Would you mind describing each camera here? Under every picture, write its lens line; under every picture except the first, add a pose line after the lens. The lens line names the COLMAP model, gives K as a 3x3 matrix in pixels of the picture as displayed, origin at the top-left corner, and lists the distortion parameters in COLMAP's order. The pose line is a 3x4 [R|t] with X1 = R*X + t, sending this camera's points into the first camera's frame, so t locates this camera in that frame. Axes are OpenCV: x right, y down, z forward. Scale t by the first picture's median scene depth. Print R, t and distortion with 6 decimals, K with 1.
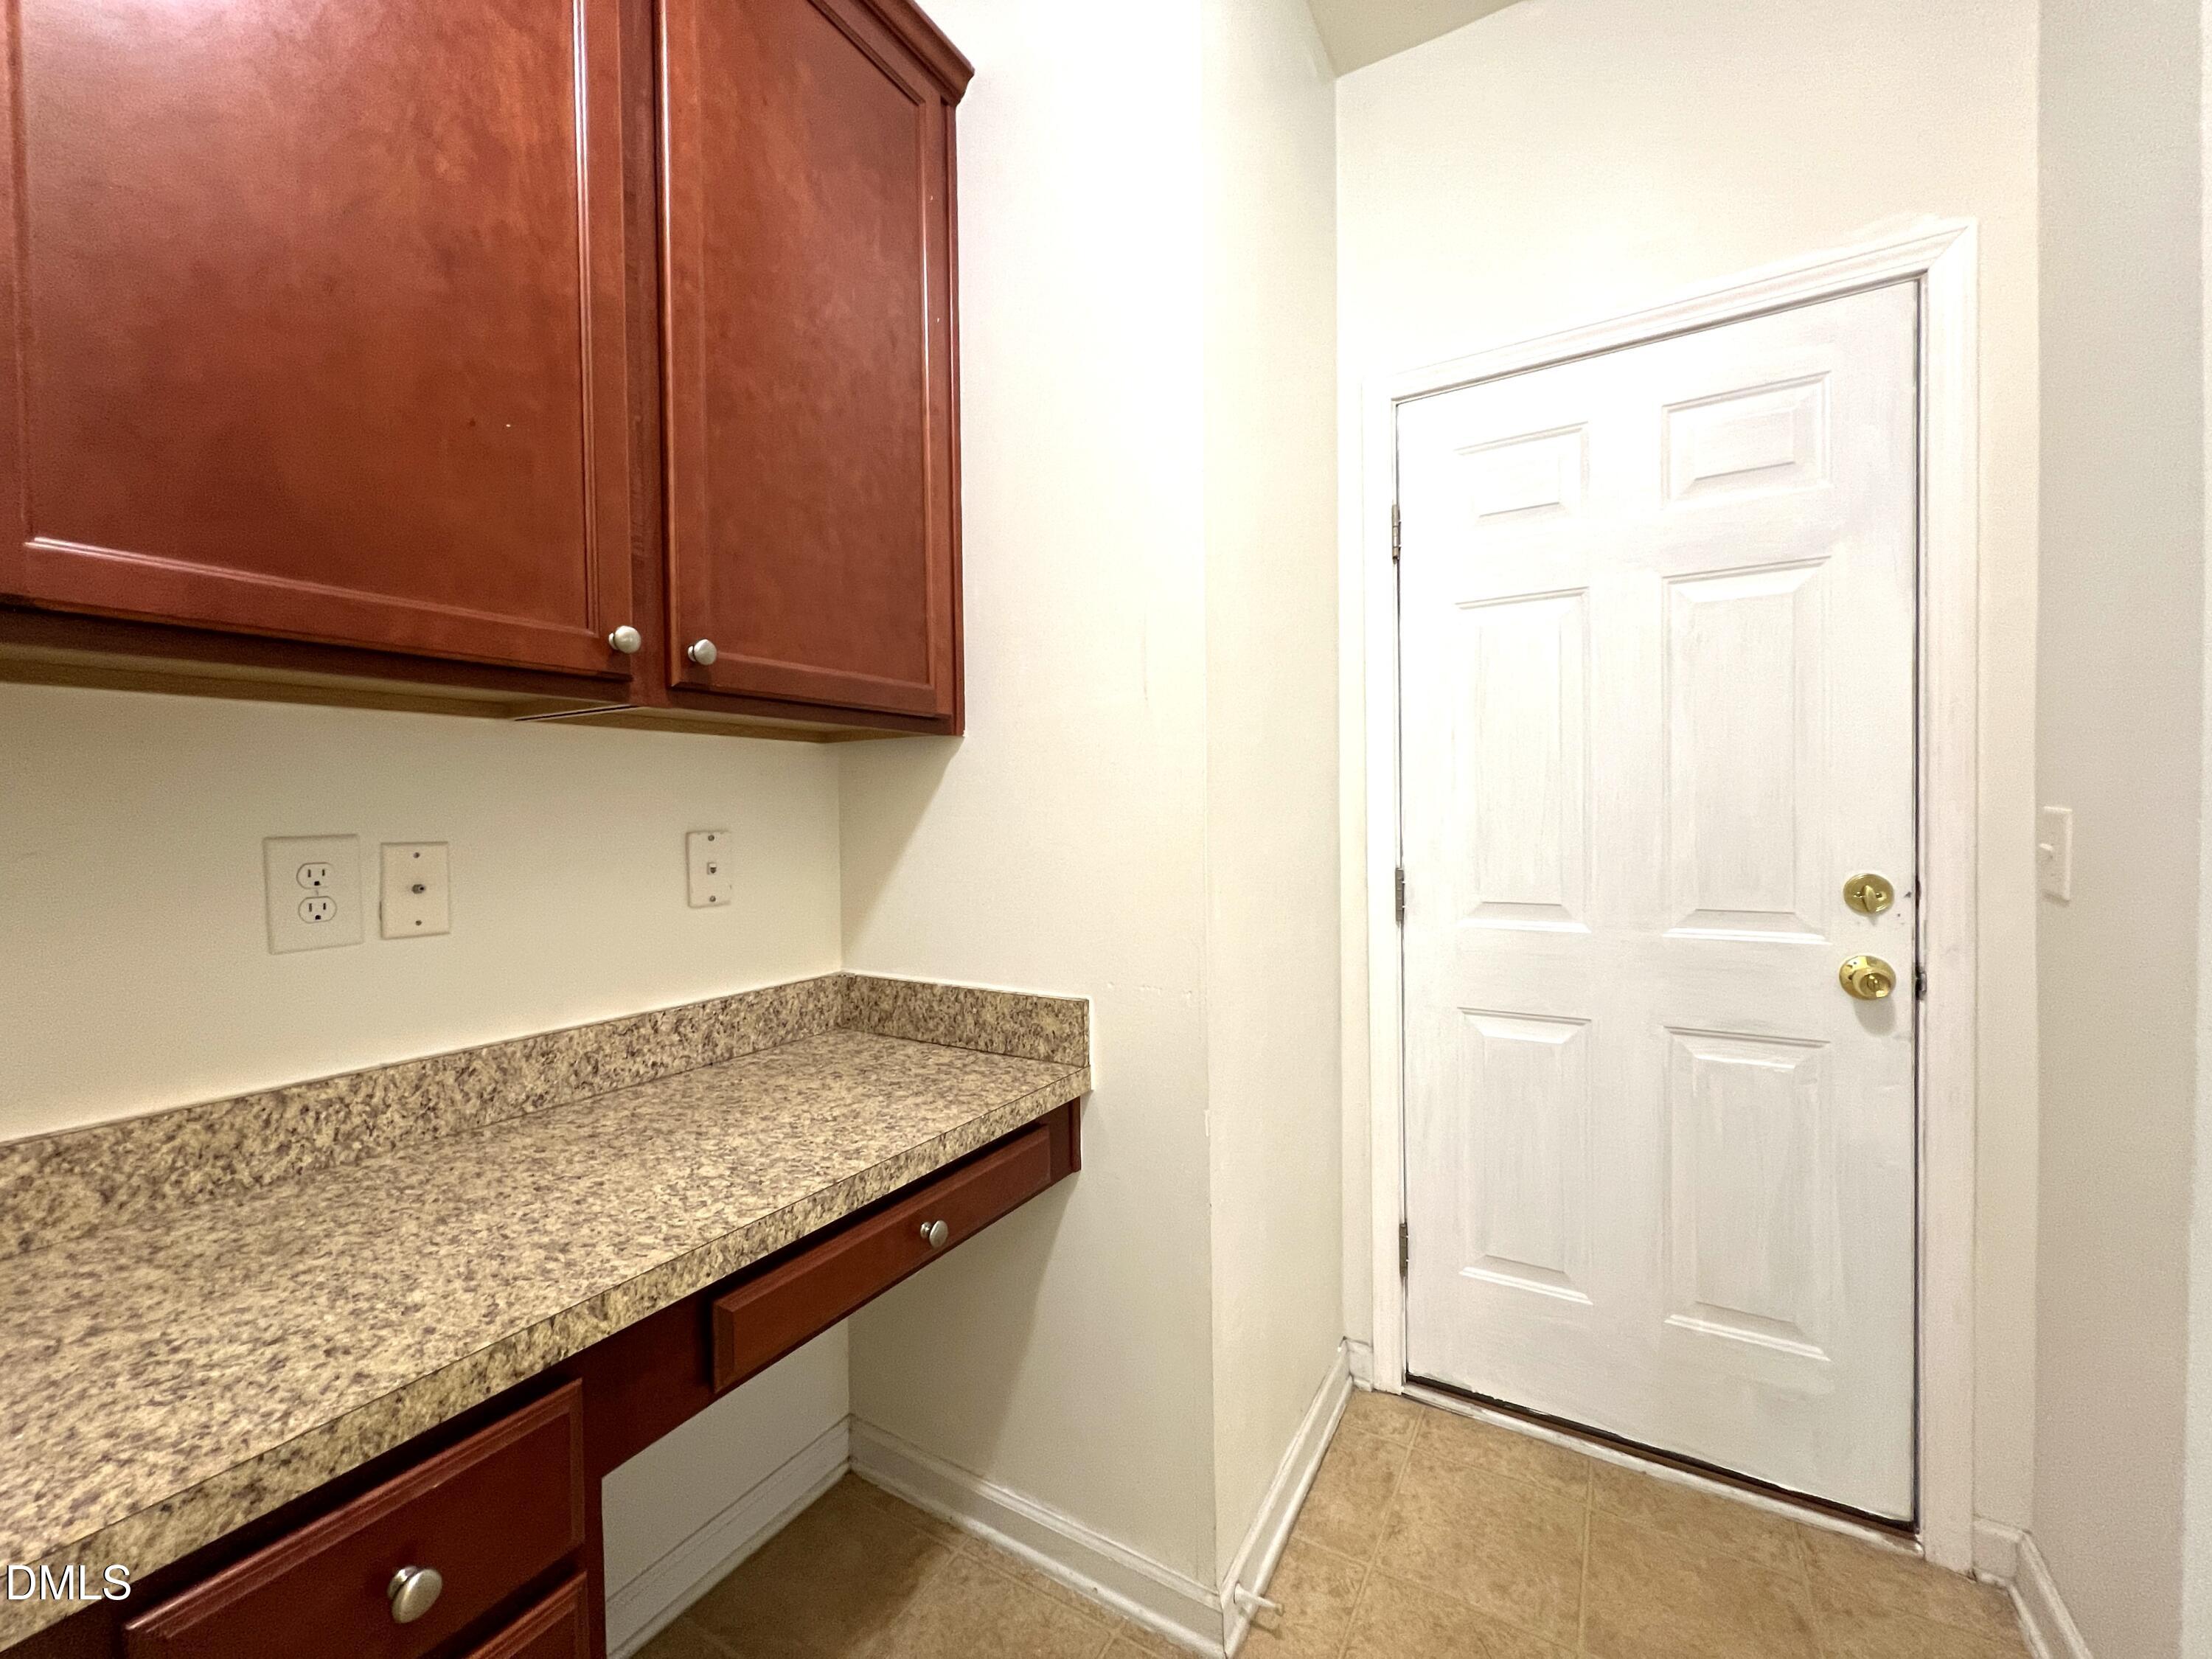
lens RADIAL K [[895.7, 0, 1112.6], [0, 895.7, 833.8], [0, 0, 1]] dist [0.001105, 0.000085]
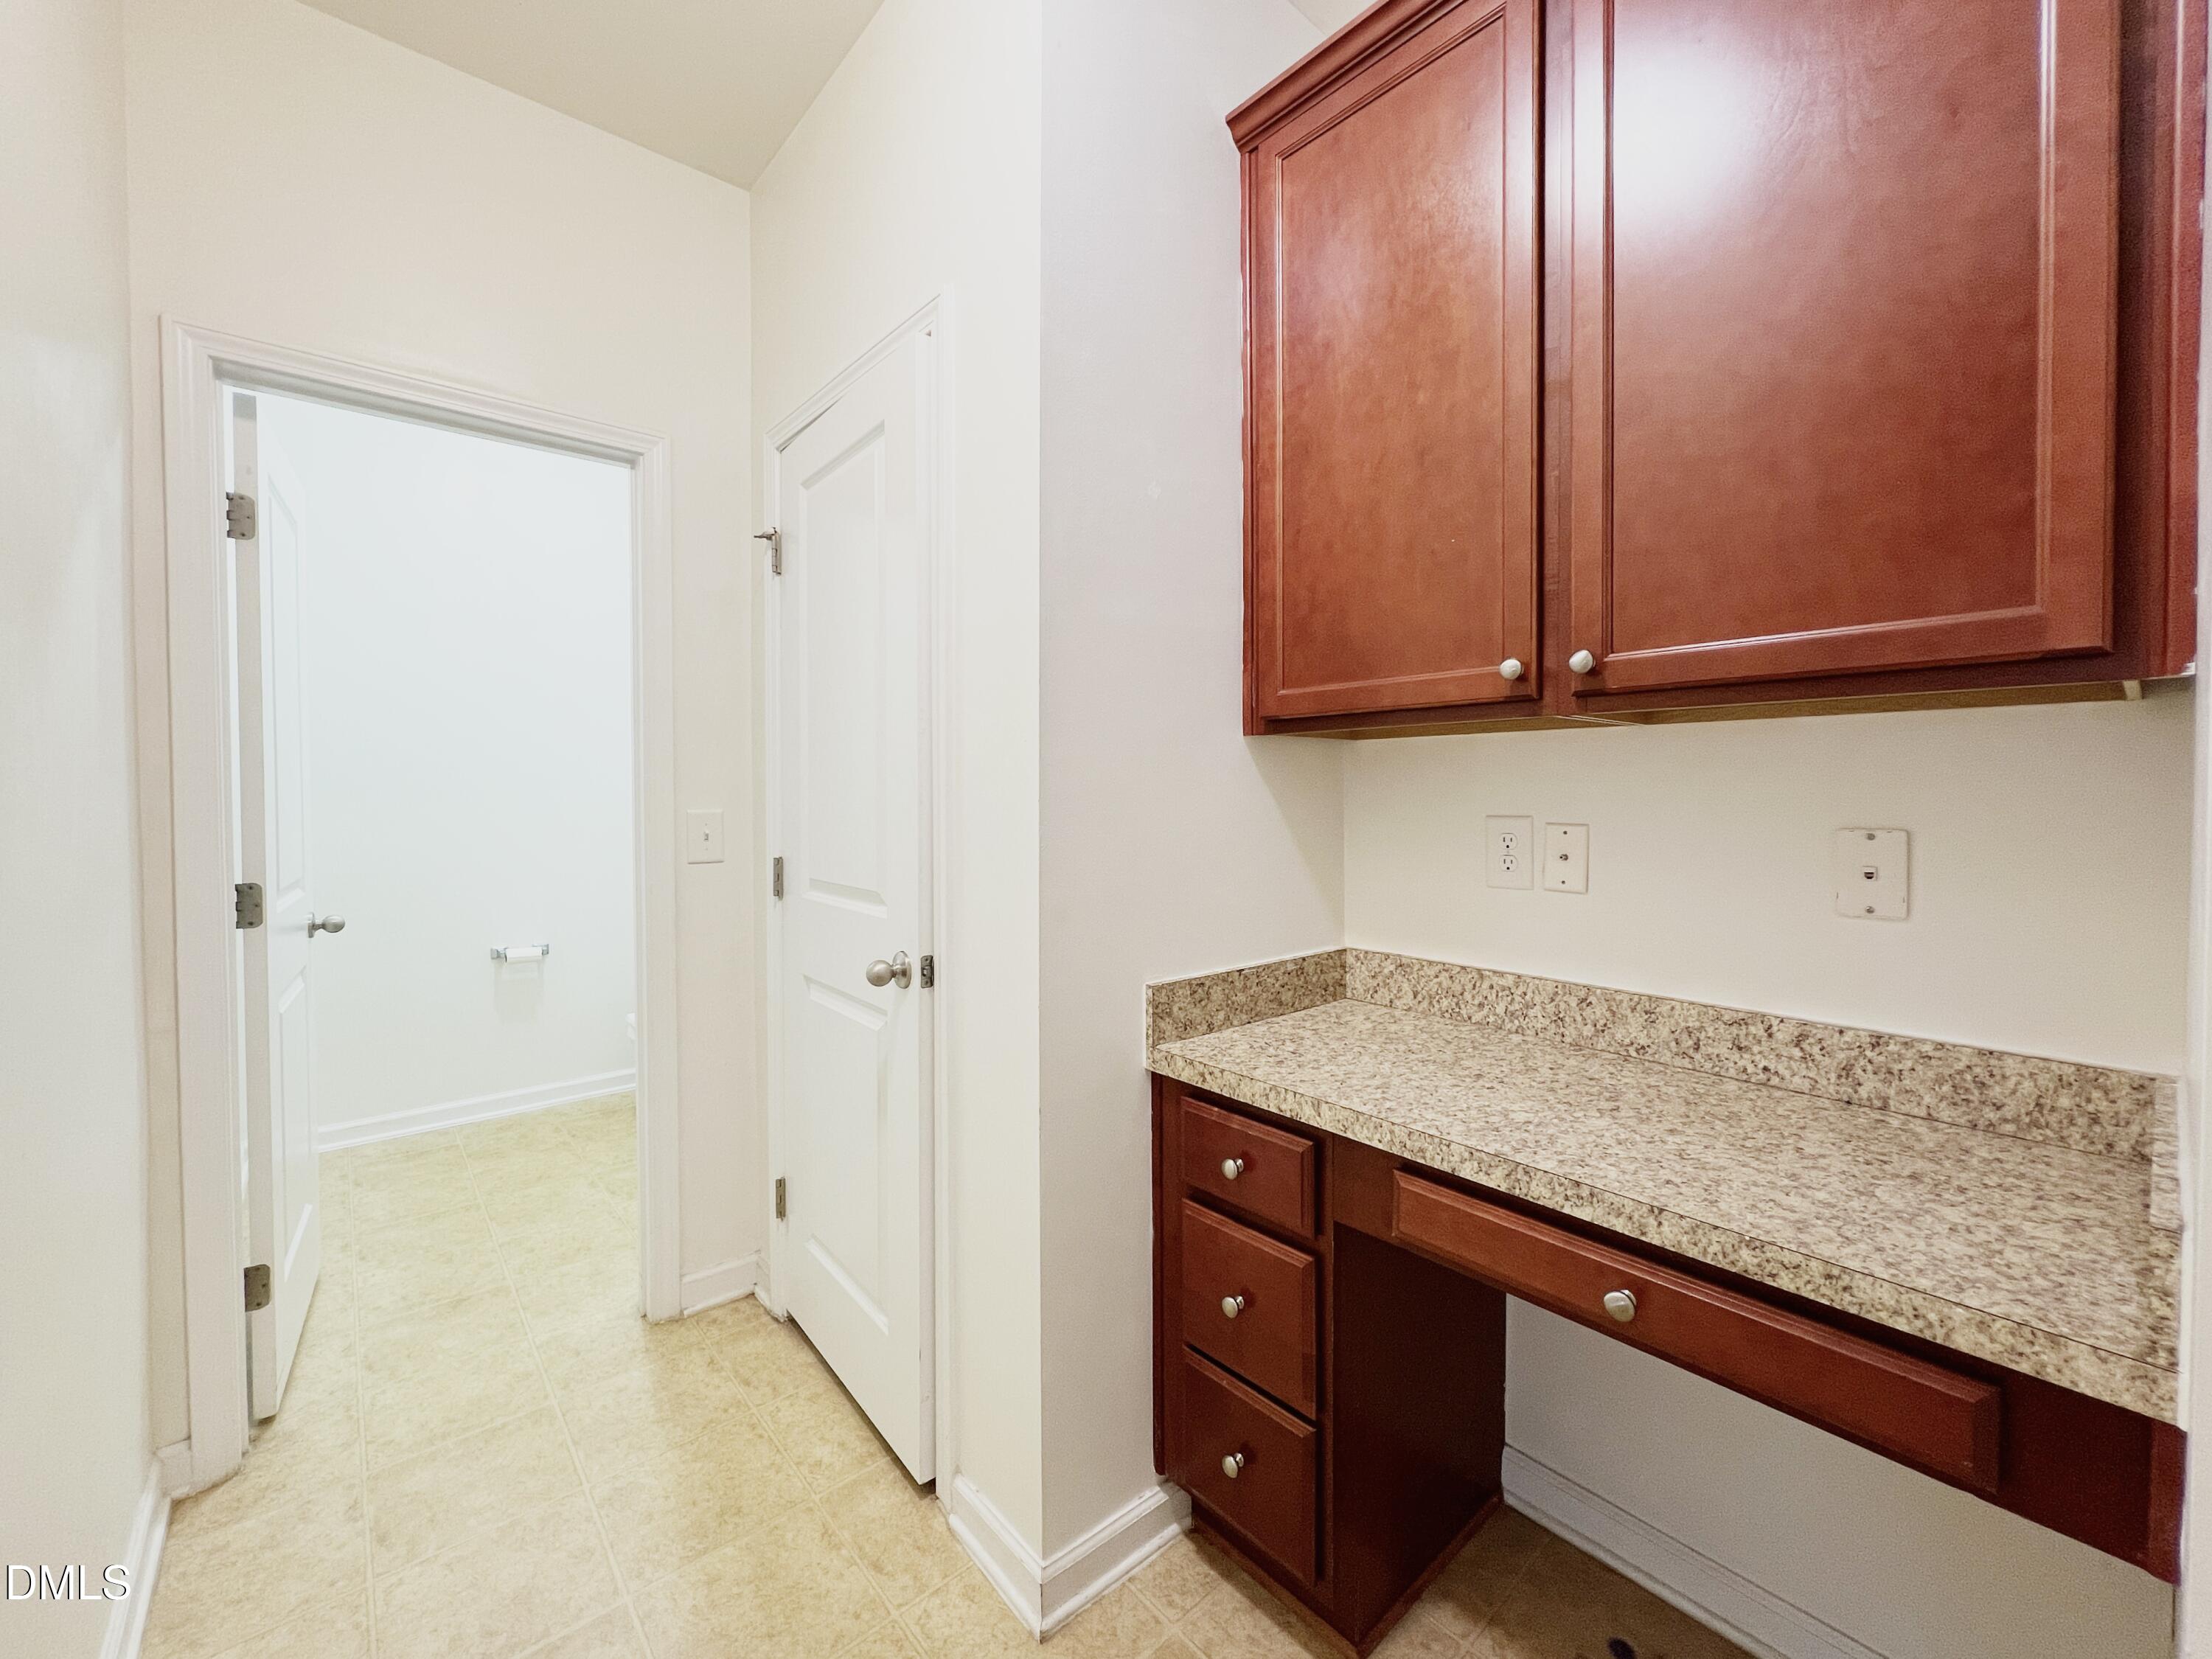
lens RADIAL K [[900.8, 0, 1103.6], [0, 900.8, 812.9], [0, 0, 1]] dist [0.000690, -0.000272]
pose [[-0.331051, 0.035753, -0.942935, 0.732093], [-0.017531, 0.998876, 0.044029, -0.053206], [0.943450, 0.031106, -0.330052, 0.766281]]
